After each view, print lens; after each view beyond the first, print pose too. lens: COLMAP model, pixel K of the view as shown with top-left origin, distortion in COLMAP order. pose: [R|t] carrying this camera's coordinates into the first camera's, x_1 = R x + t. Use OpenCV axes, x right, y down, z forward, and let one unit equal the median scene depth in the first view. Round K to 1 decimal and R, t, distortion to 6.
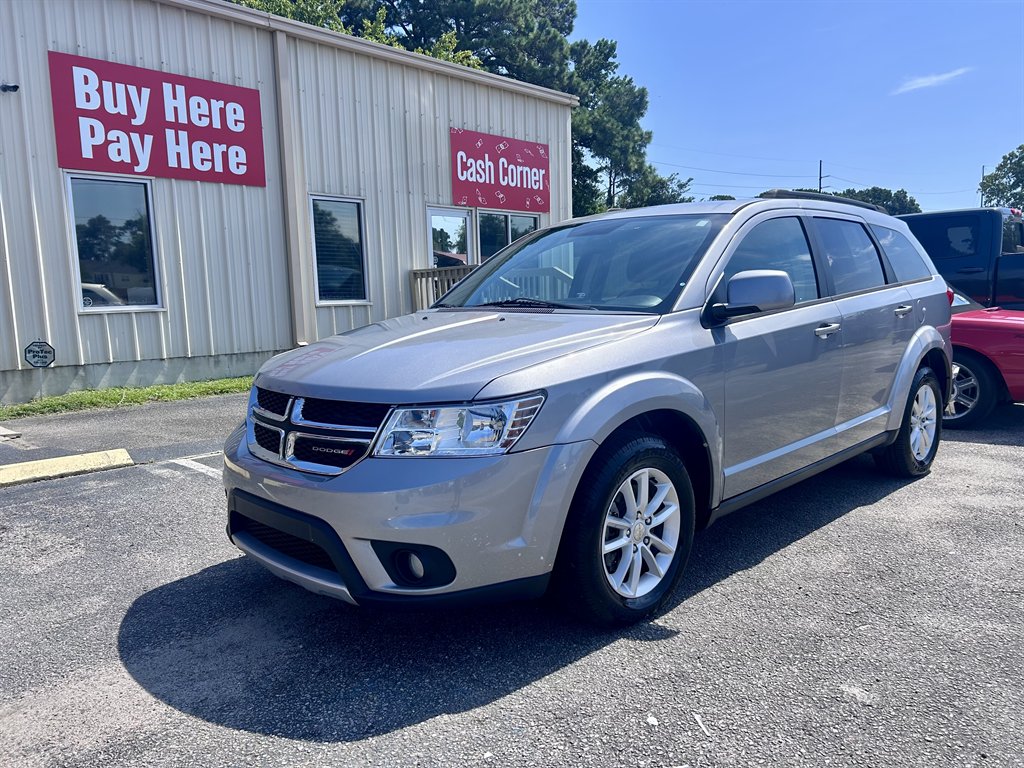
lens RADIAL K [[776.1, 0, 478.1], [0, 776.1, 380.9], [0, 0, 1]] dist [0.035300, -0.038356]
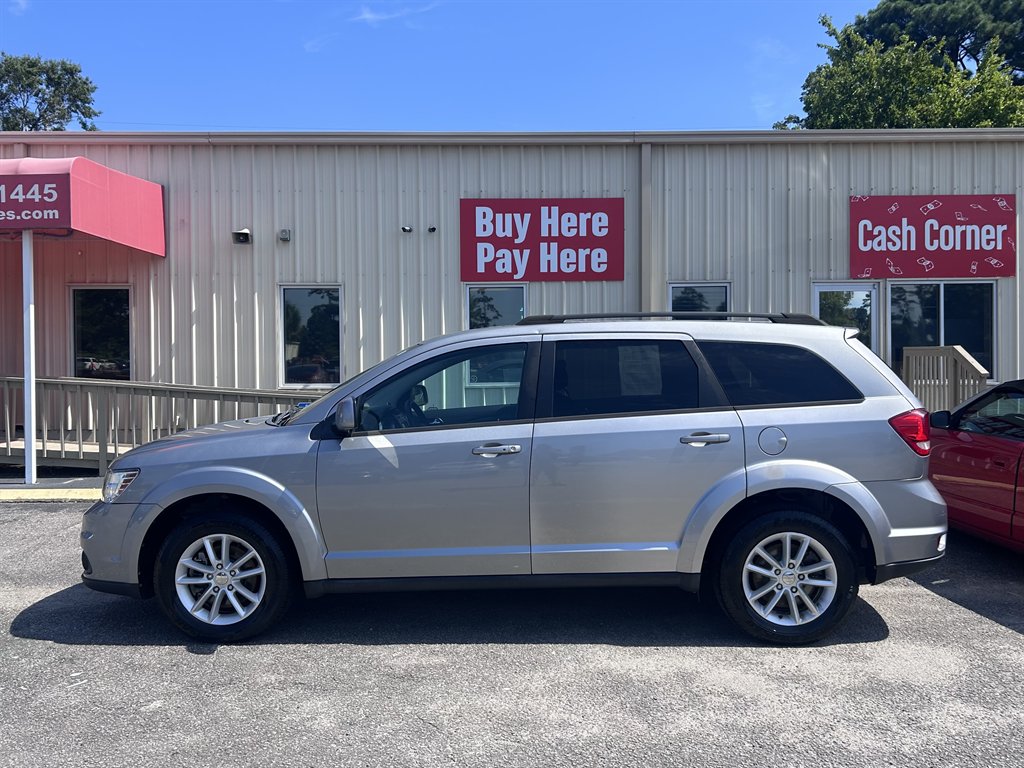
lens RADIAL K [[776.1, 0, 490.2], [0, 776.1, 384.7], [0, 0, 1]] dist [0.035300, -0.038356]
pose [[0.692300, 0.035381, -0.720742, 0.433958], [-0.087646, 0.995525, -0.035318, -0.042365], [0.716268, 0.087621, 0.692303, 0.093172]]
